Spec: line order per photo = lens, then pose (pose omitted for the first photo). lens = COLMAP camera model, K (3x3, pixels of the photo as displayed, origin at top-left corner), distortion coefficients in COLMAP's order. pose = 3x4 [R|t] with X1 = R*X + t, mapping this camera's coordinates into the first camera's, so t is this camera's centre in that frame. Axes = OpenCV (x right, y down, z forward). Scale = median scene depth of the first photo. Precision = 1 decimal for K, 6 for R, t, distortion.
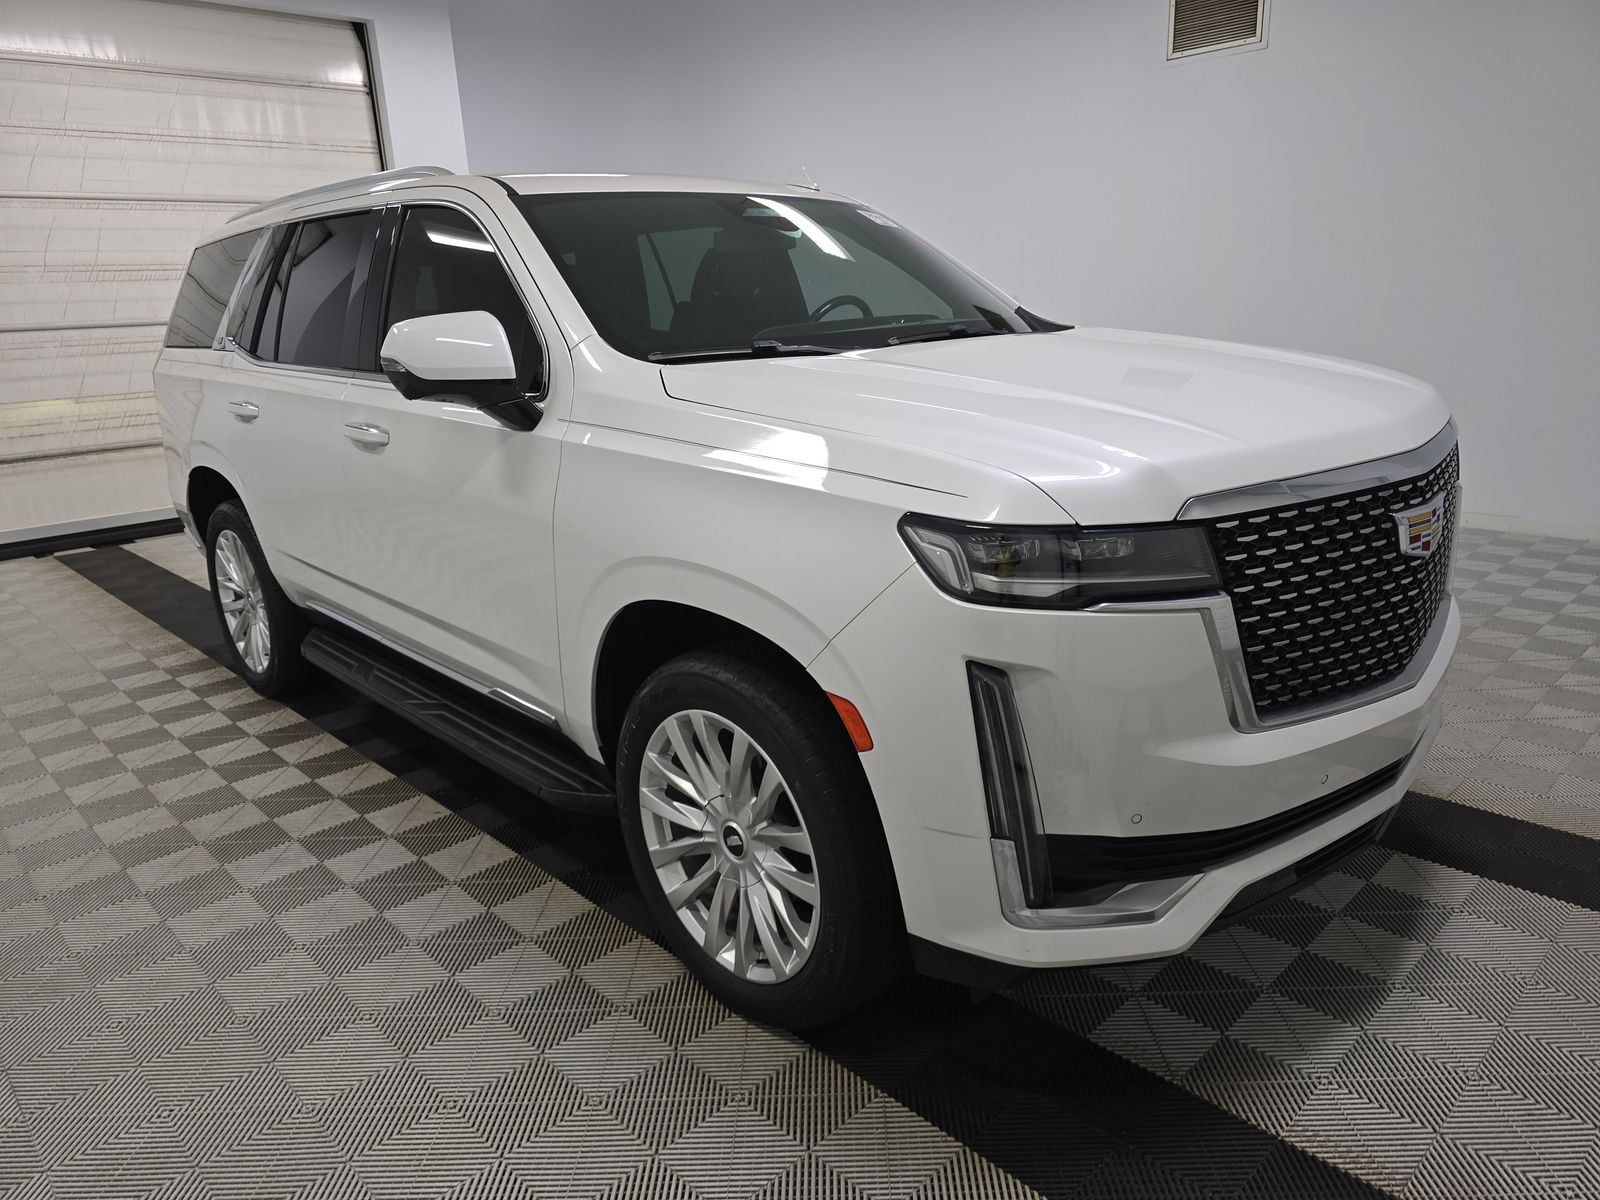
lens RADIAL K [[1106.4, 0, 803.3], [0, 1106.4, 597.2], [0, 0, 1]] dist [0.015944, 0.019907]
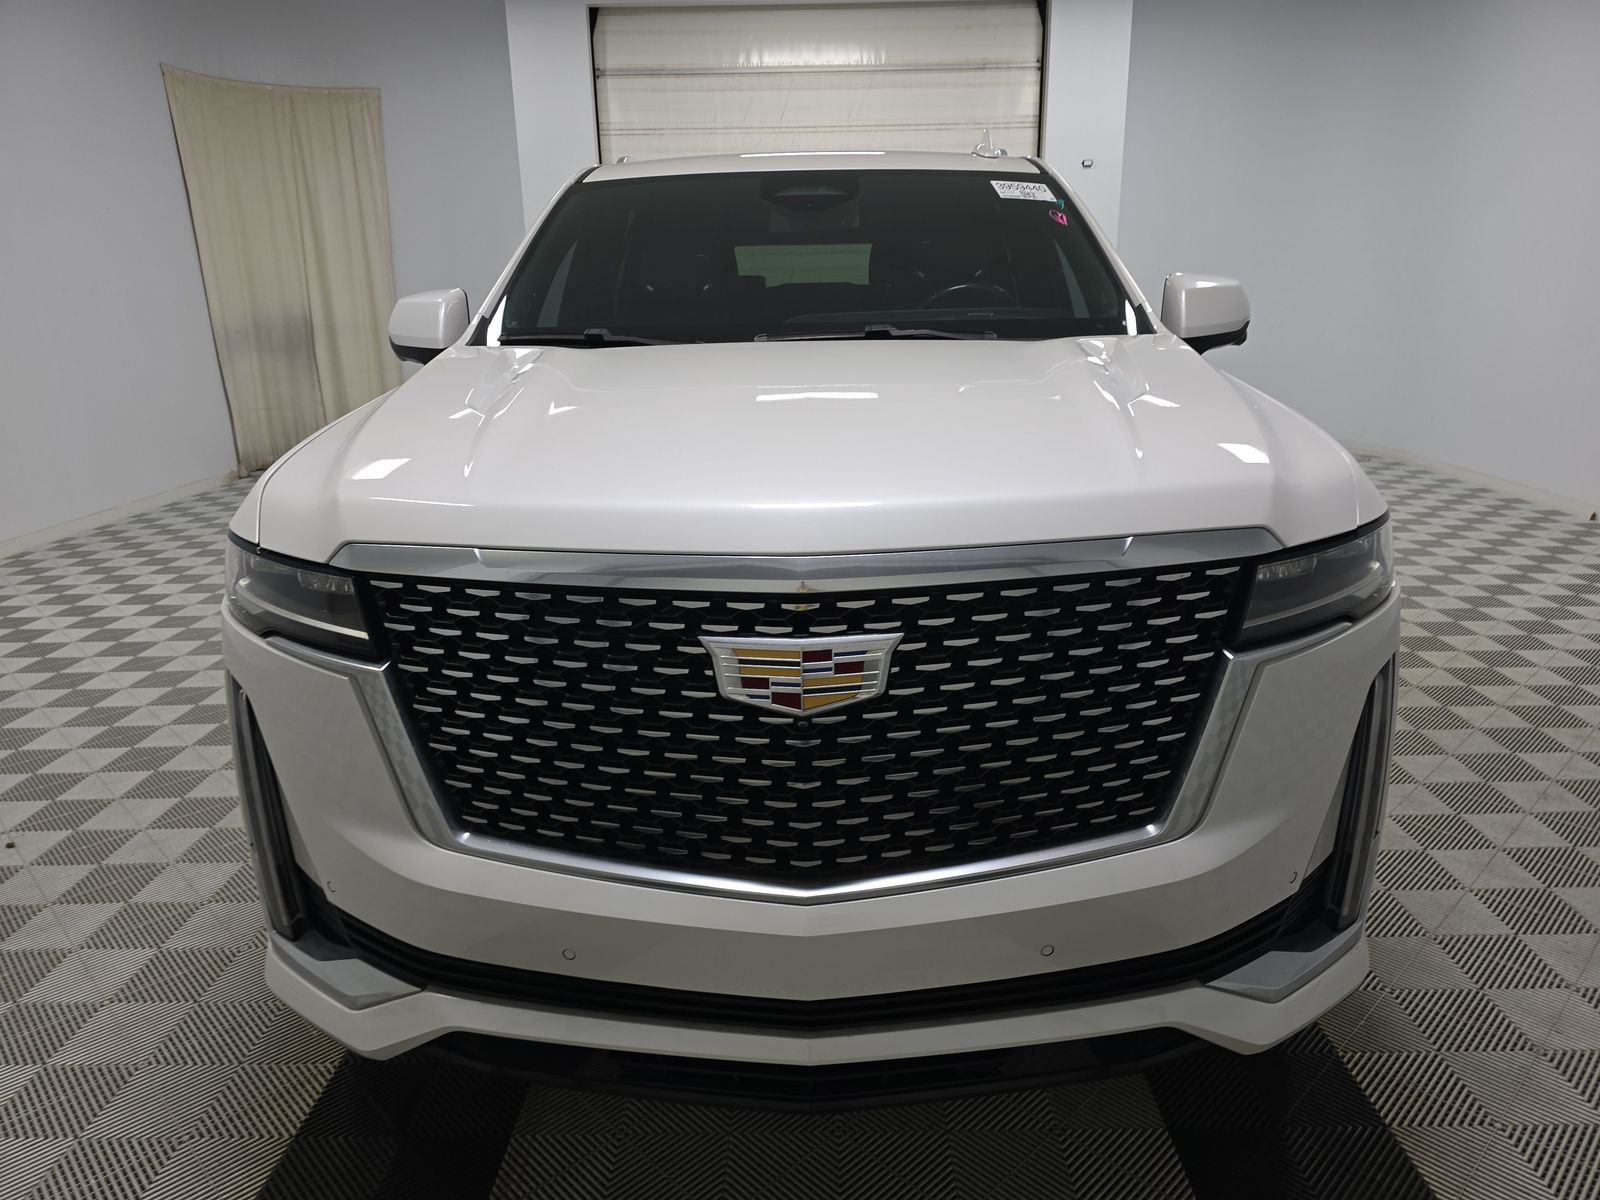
lens RADIAL K [[1106.4, 0, 816.6], [0, 1106.4, 607.4], [0, 0, 1]] dist [0.015944, 0.019907]
pose [[0.721945, 0.228207, -0.653236, 0.793178], [-0.205732, 0.972150, 0.112247, -0.141997], [0.660659, 0.053356, 0.748788, 0.411866]]
